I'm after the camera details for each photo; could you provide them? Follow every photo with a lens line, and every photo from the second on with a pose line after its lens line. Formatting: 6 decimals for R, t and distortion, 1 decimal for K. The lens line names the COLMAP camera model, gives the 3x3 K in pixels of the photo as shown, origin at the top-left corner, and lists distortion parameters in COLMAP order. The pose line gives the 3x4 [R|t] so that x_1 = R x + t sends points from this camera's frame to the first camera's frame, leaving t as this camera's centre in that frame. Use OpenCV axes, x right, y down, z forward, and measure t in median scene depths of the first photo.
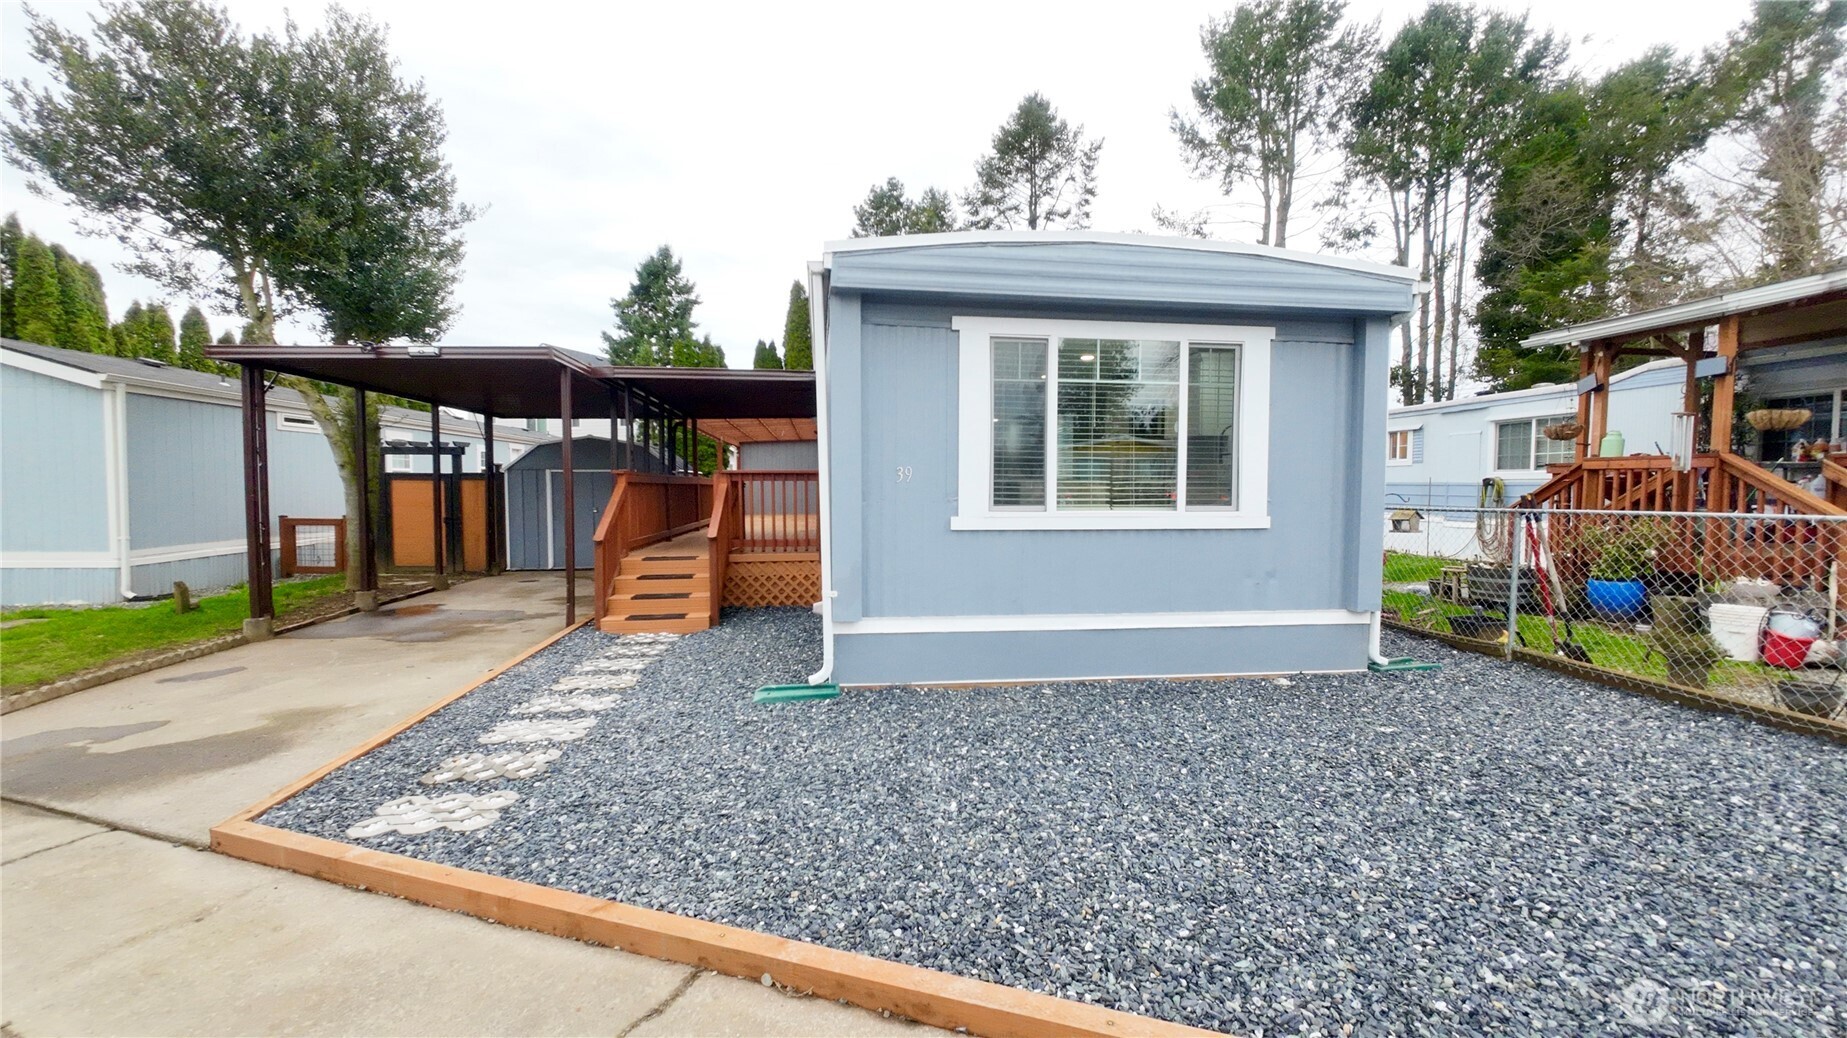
lens RADIAL K [[715.4, 0, 917.4], [0, 715.4, 520.3], [0, 0, 1]] dist [0.002278, -0.000102]
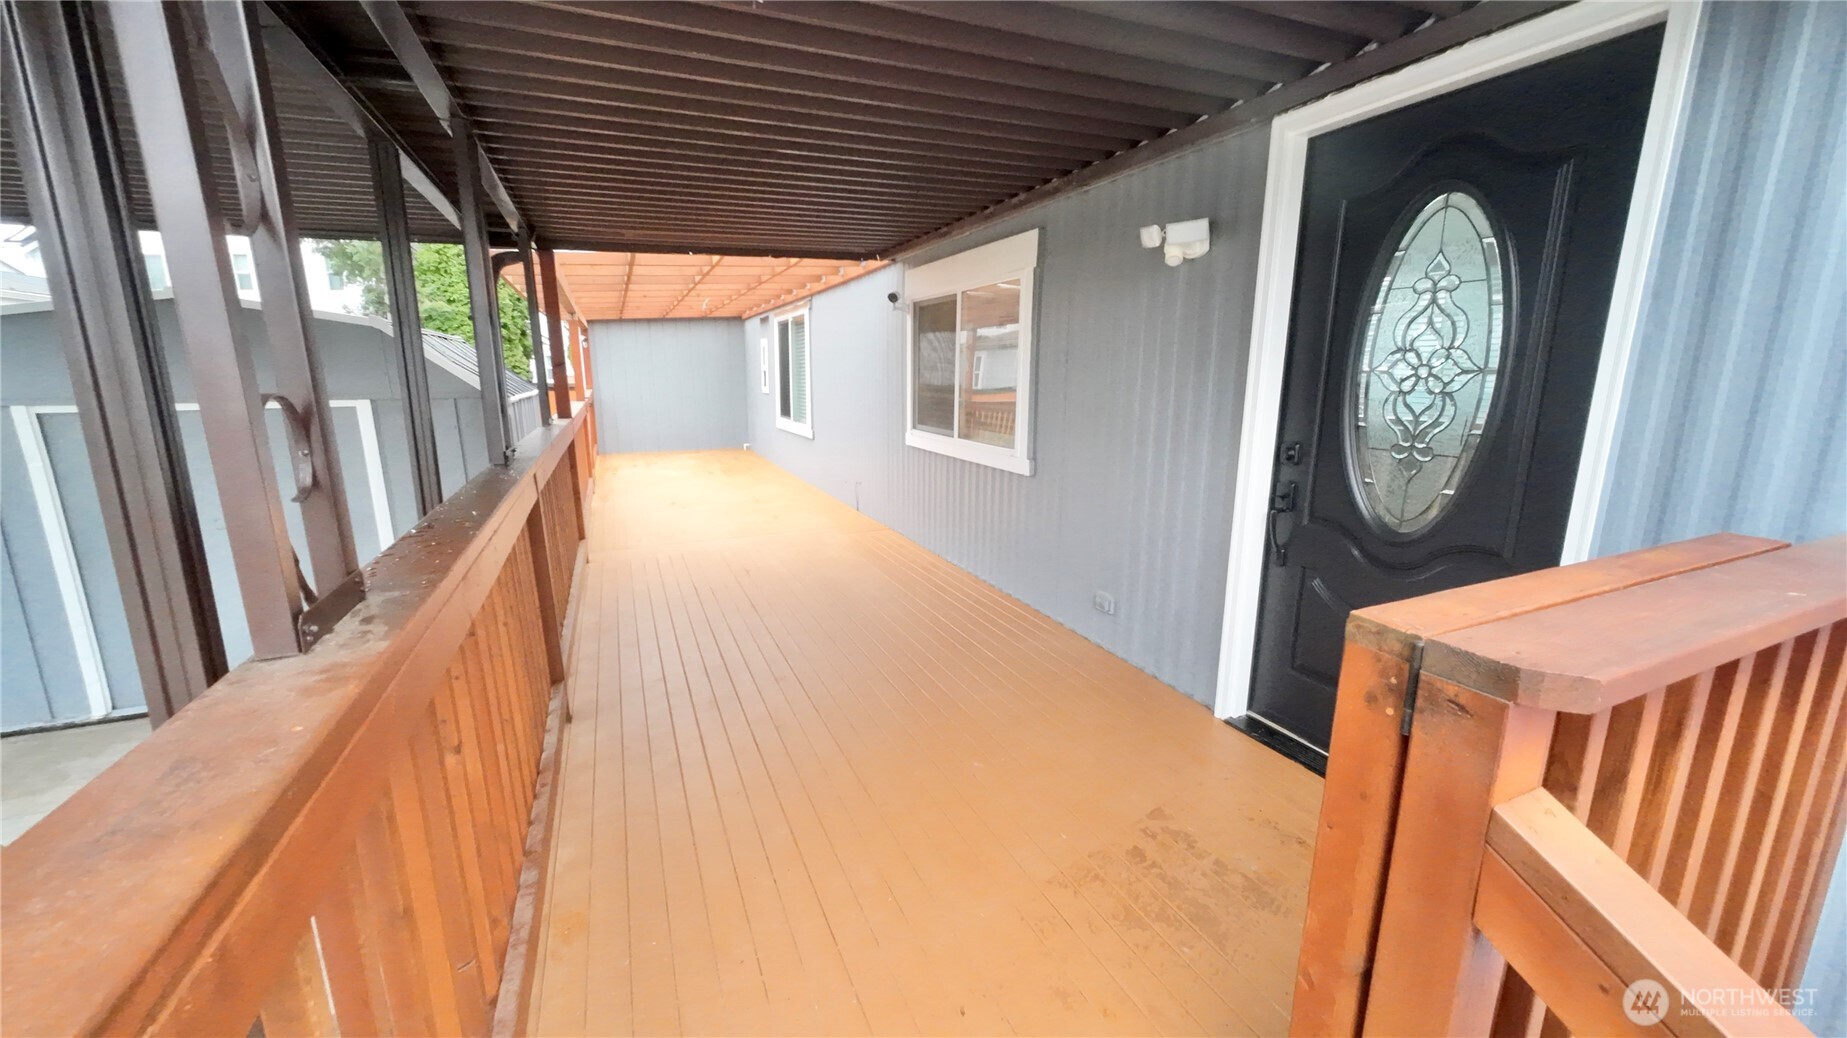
lens RADIAL K [[715.4, 0, 919.9], [0, 715.4, 522.5], [0, 0, 1]] dist [0.002278, -0.000102]
pose [[0.964805, -0.056106, 0.256910, -0.295300], [0.014029, 0.986565, 0.162769, -0.082964], [-0.262591, -0.153436, 0.952630, 0.765160]]
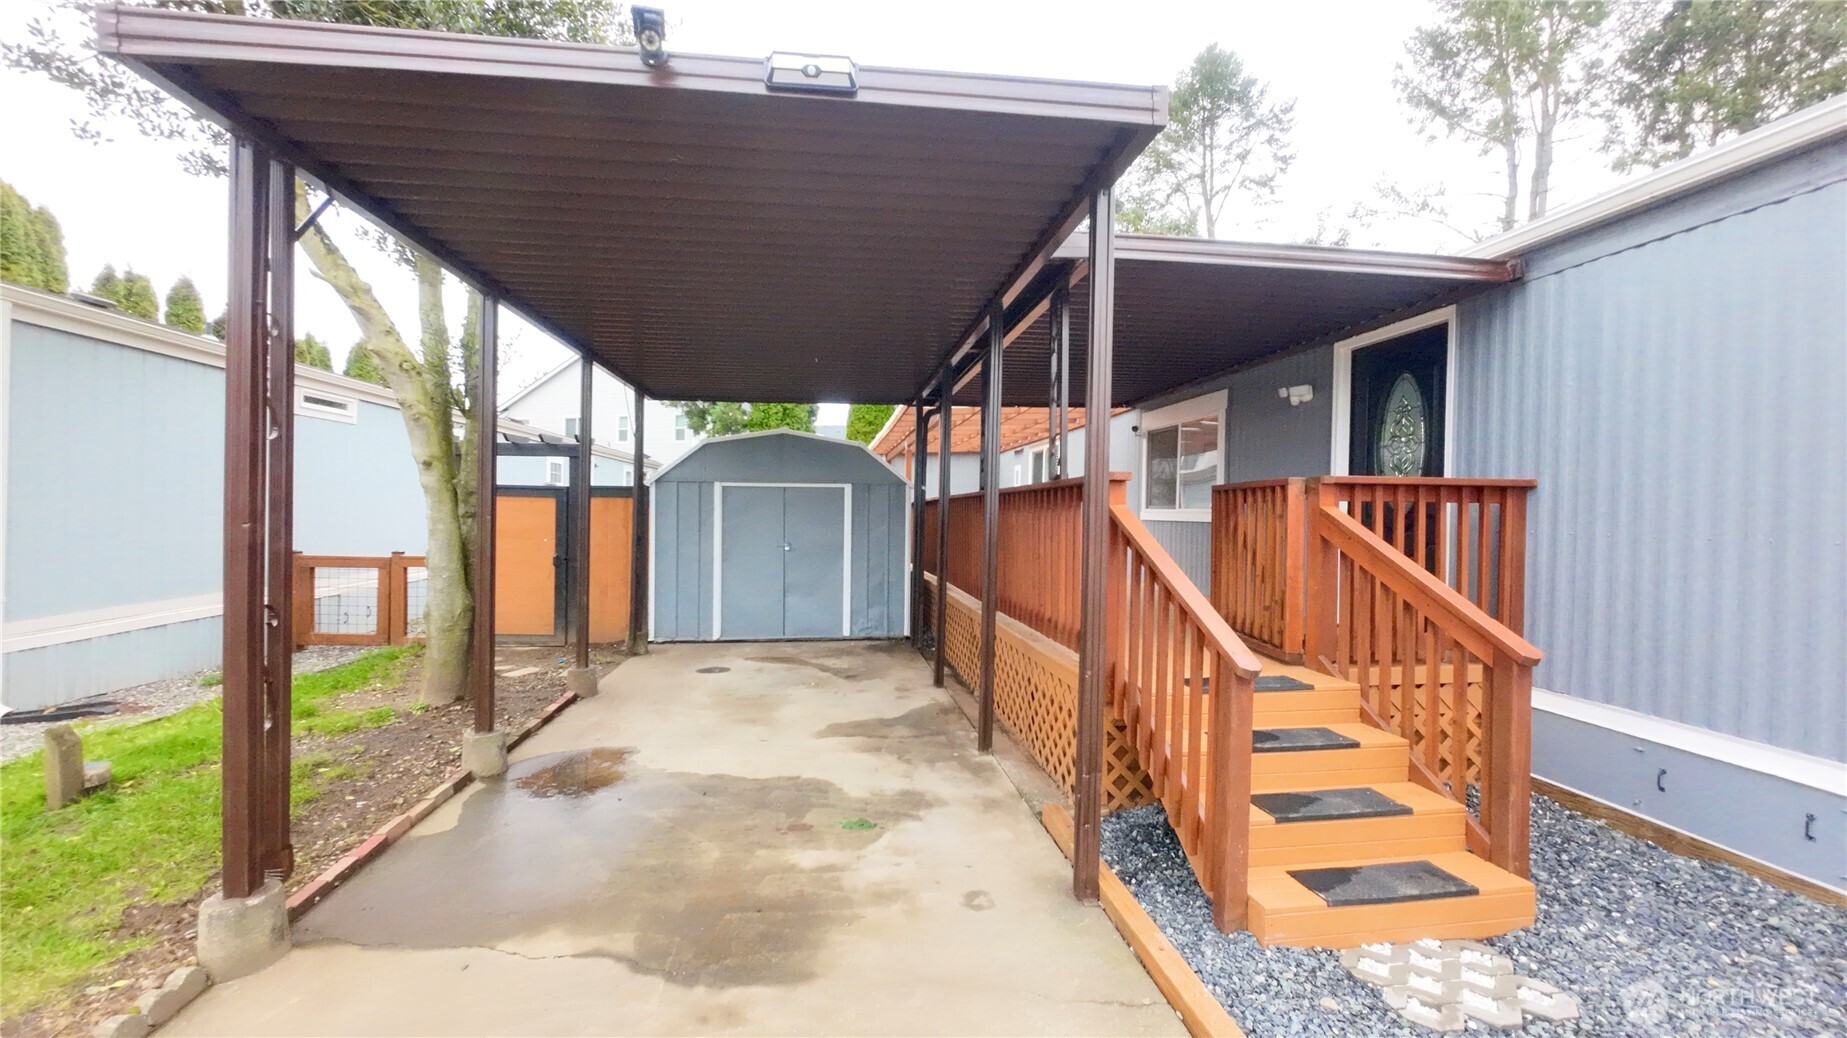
lens RADIAL K [[715.4, 0, 917.4], [0, 715.4, 520.0], [0, 0, 1]] dist [0.002278, -0.000102]
pose [[0.999934, 0.010923, 0.003481, -0.425681], [-0.010783, 0.999213, -0.038170, -0.019346], [-0.003896, 0.038130, 0.999265, 0.459453]]
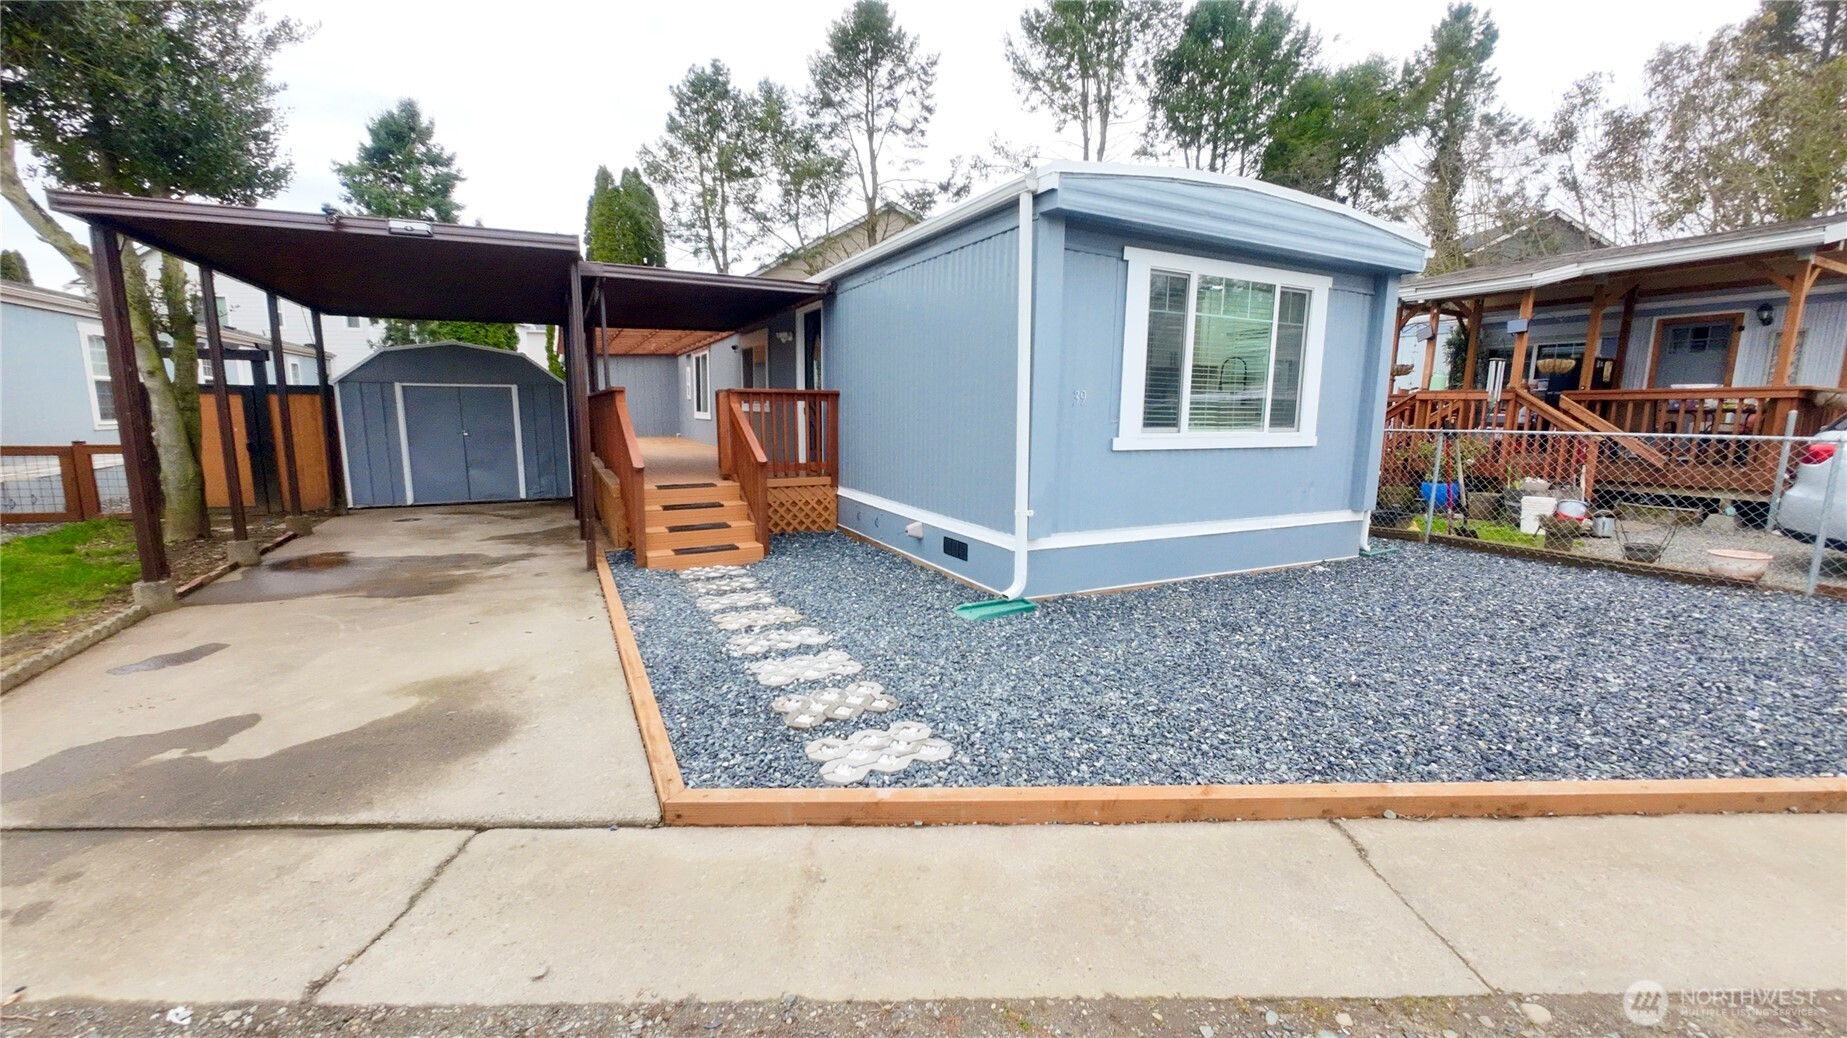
lens RADIAL K [[715.4, 0, 920.7], [0, 715.4, 518.2], [0, 0, 1]] dist [0.002278, -0.000102]
pose [[0.942806, -0.043098, 0.330544, -0.289644], [0.007707, 0.994160, 0.107640, -0.001562], [-0.333253, -0.098936, 0.937632, 0.033630]]
